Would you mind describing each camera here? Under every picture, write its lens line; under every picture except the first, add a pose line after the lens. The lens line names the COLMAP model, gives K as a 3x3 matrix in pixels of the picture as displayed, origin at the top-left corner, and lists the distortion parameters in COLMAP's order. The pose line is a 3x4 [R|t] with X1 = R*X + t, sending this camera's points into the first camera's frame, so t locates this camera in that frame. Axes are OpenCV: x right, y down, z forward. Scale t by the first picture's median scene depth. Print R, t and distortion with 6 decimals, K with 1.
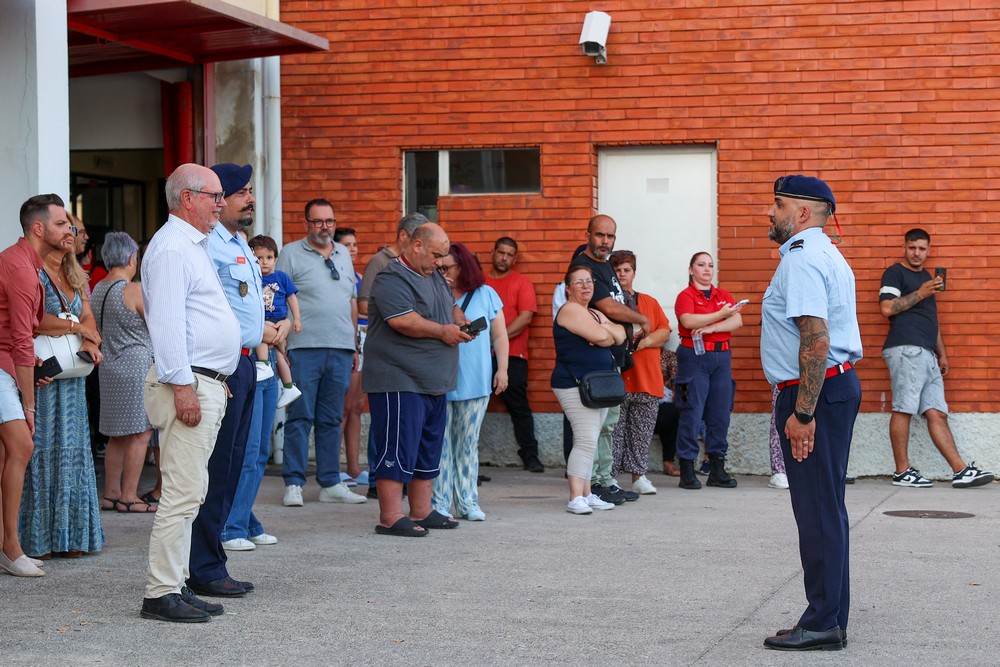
lens RADIAL K [[2606.2, 0, 500.0], [0, 2606.2, 333.5], [0, 0, 1]] dist [0.015485, 0.631342]
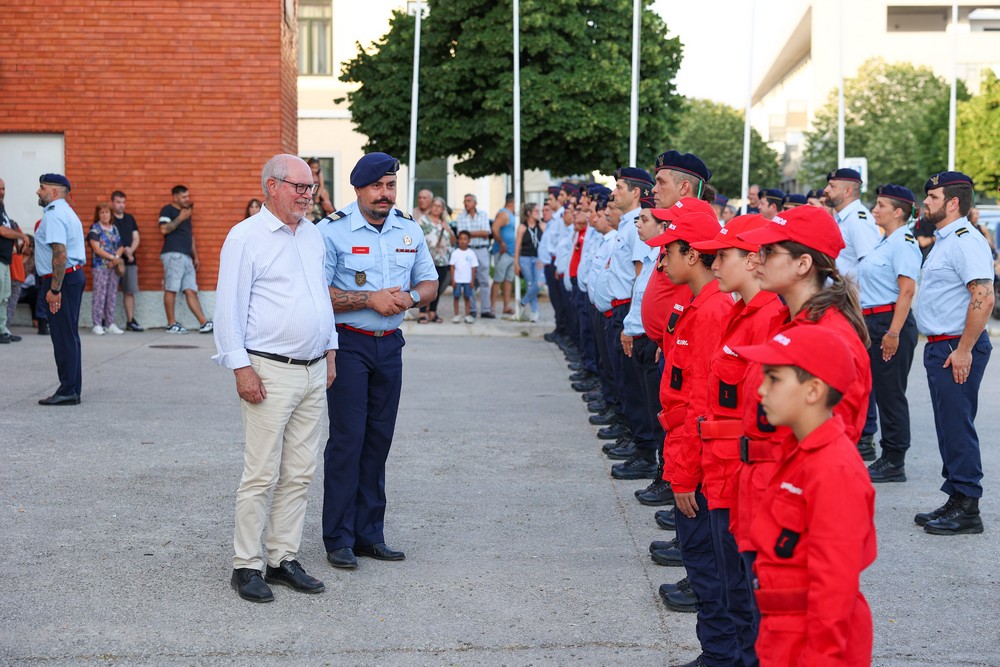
lens RADIAL K [[1766.4, 0, 500.0], [0, 1766.4, 333.5], [0, 0, 1]] dist [-0.028550, 0.127515]
pose [[0.956940, -0.006532, 0.290212, 0.020939], [-0.008999, 0.998599, 0.052147, -0.004671], [-0.290146, -0.052513, 0.955540, -0.188684]]
